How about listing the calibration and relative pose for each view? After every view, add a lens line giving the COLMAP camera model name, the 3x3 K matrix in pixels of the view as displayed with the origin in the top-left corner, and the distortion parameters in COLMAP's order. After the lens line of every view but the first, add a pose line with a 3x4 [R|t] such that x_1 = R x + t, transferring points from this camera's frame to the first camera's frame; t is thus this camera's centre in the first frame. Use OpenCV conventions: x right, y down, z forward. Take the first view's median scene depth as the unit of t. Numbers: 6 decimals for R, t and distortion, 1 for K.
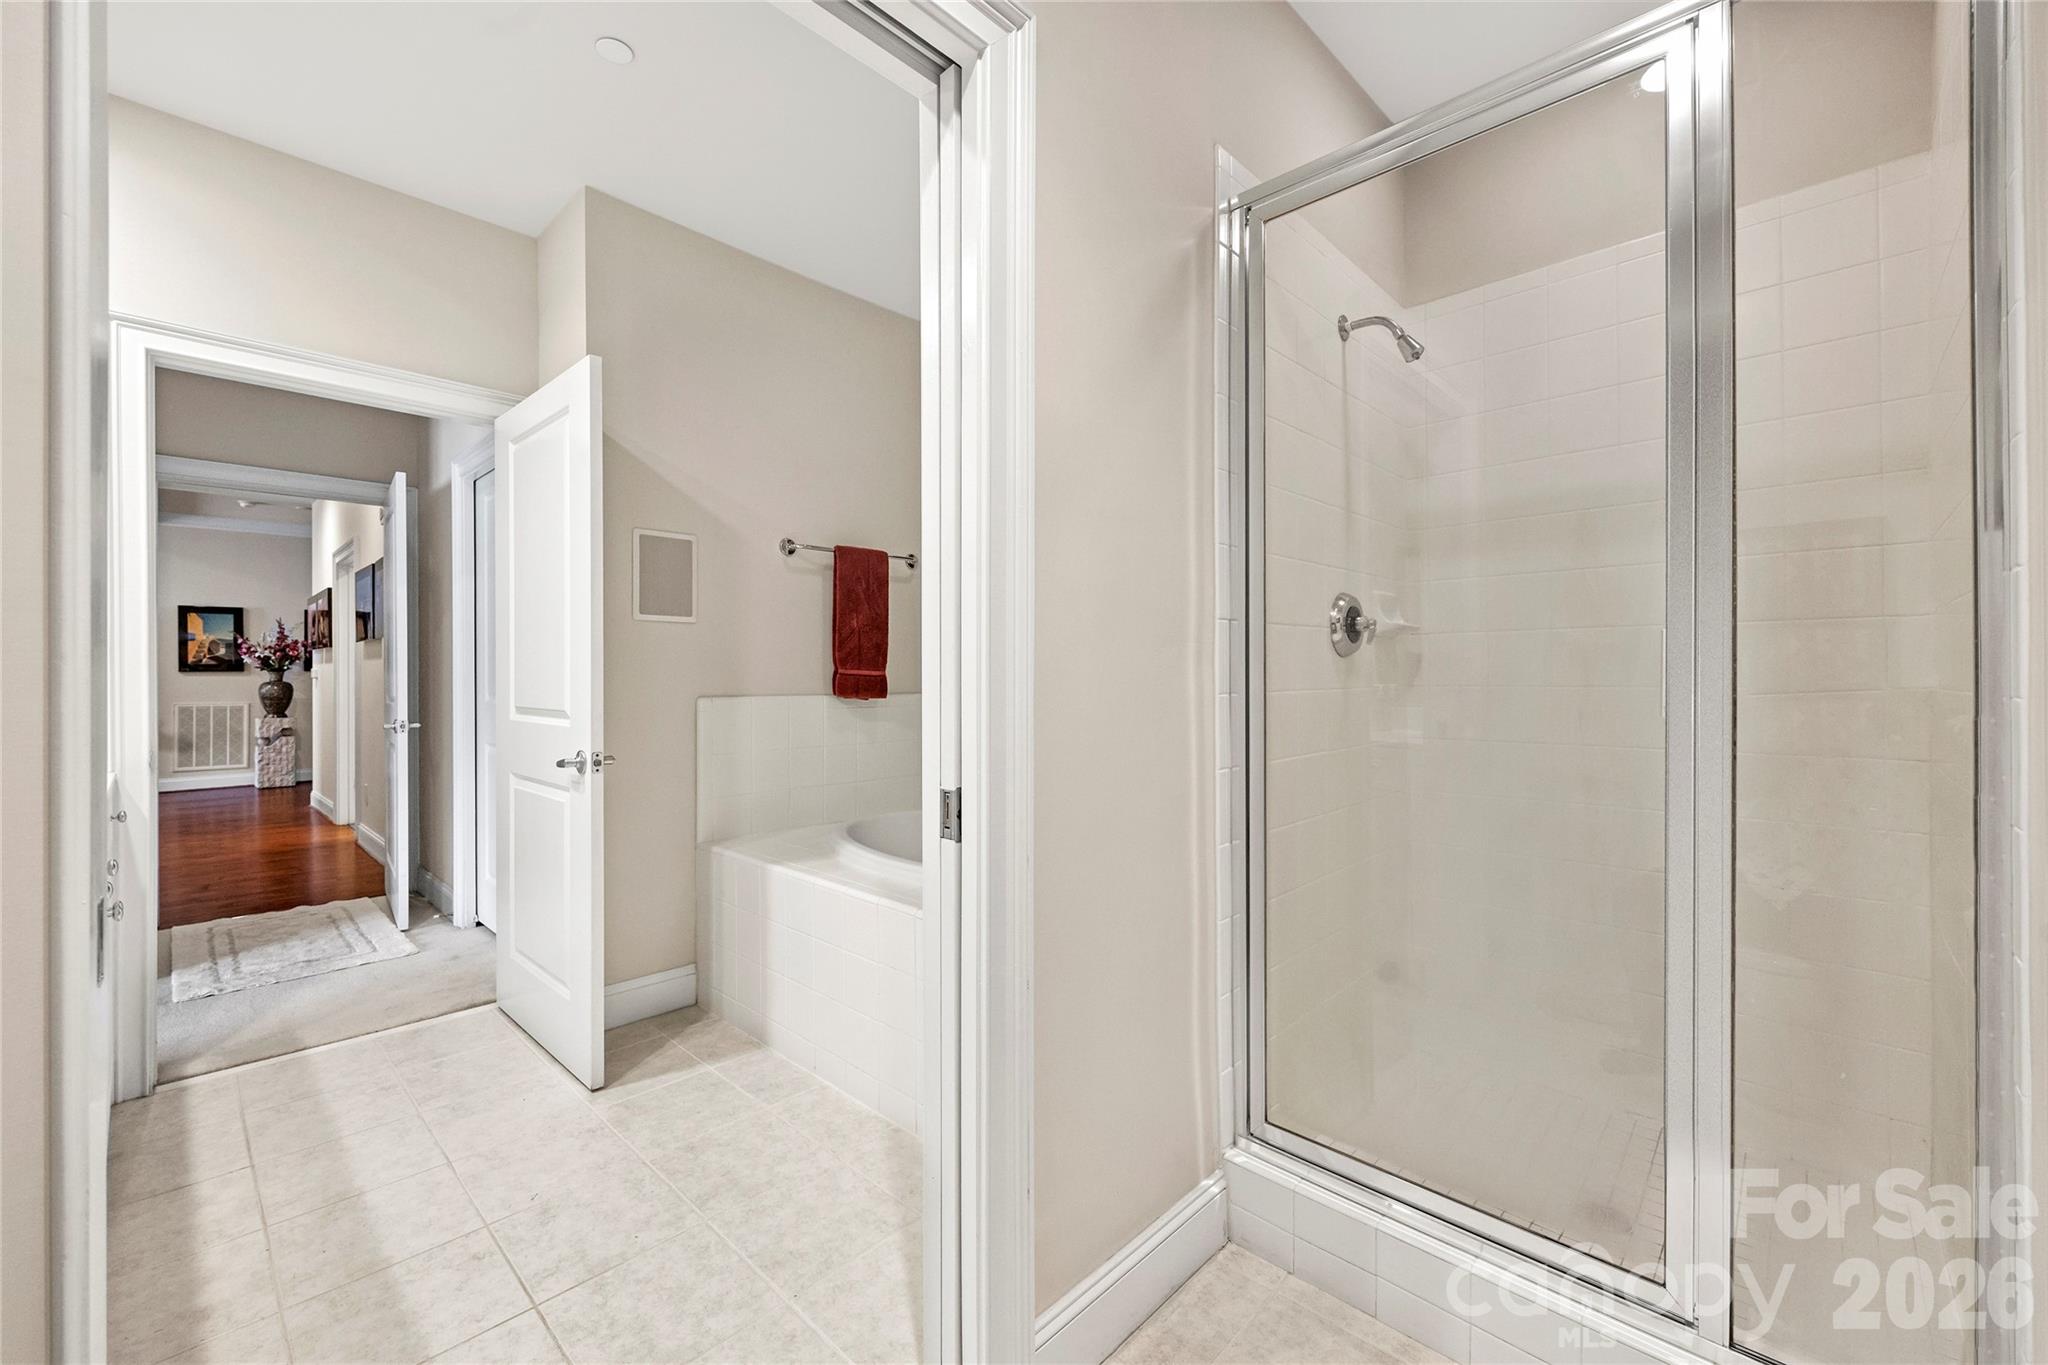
lens RADIAL K [[818.5, 0, 1025.5], [0, 818.5, 677.4], [0, 0, 1]] dist [-0.000881, 0.000175]
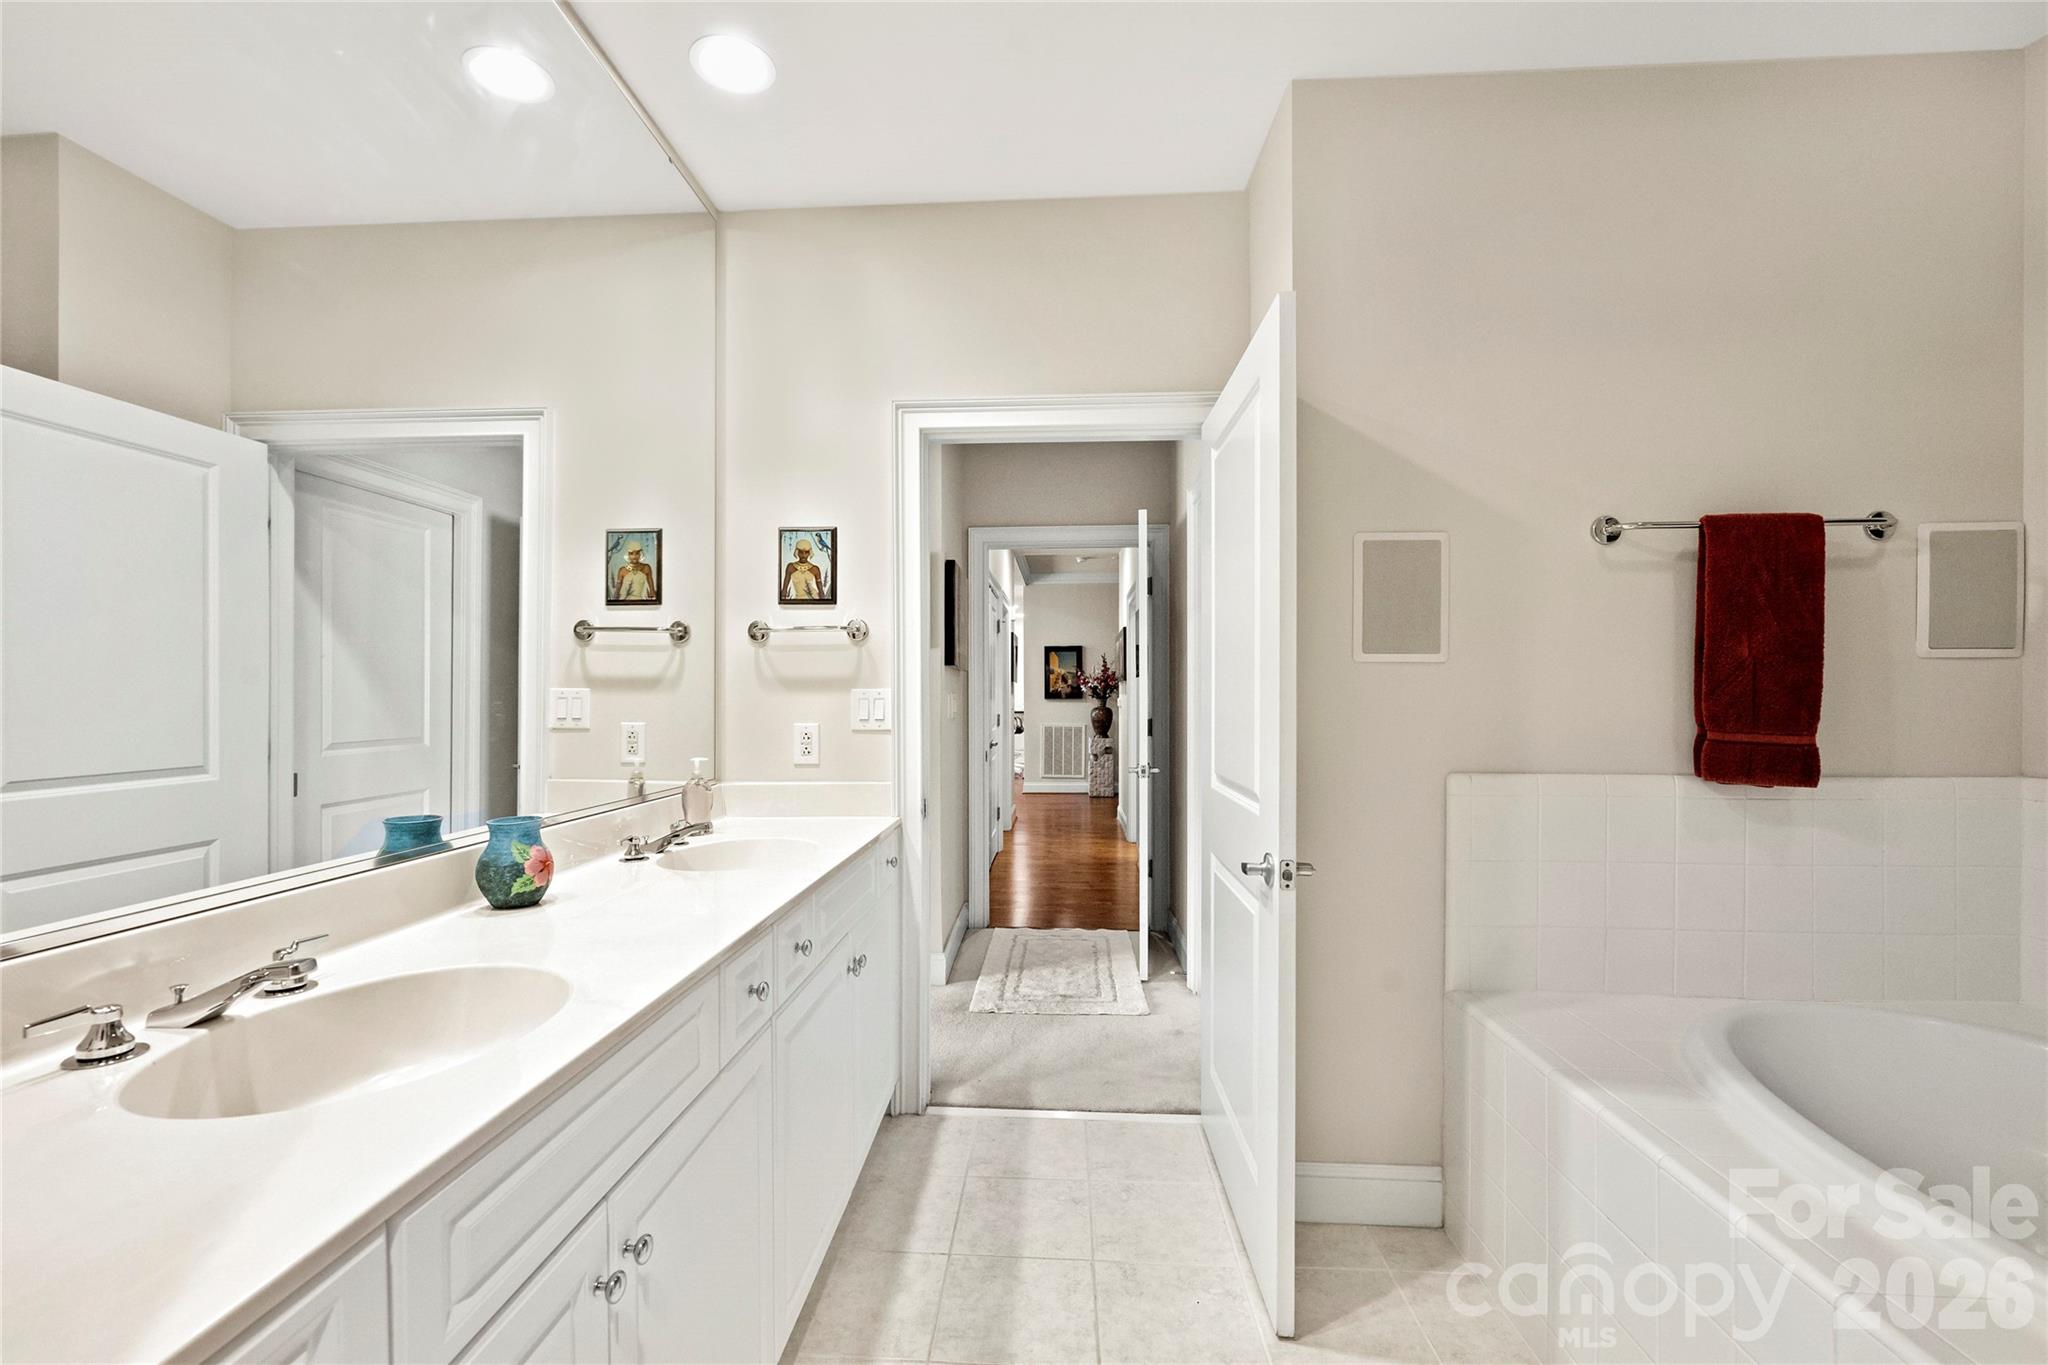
lens RADIAL K [[903.0, 0, 991.7], [0, 903.0, 704.6], [0, 0, 1]] dist [-0.000049, 0.000602]
pose [[0.638249, 0.008055, -0.769788, -0.062193], [-0.004636, 0.999967, 0.006619, -0.031210], [0.769816, -0.000656, 0.638266, 0.213036]]
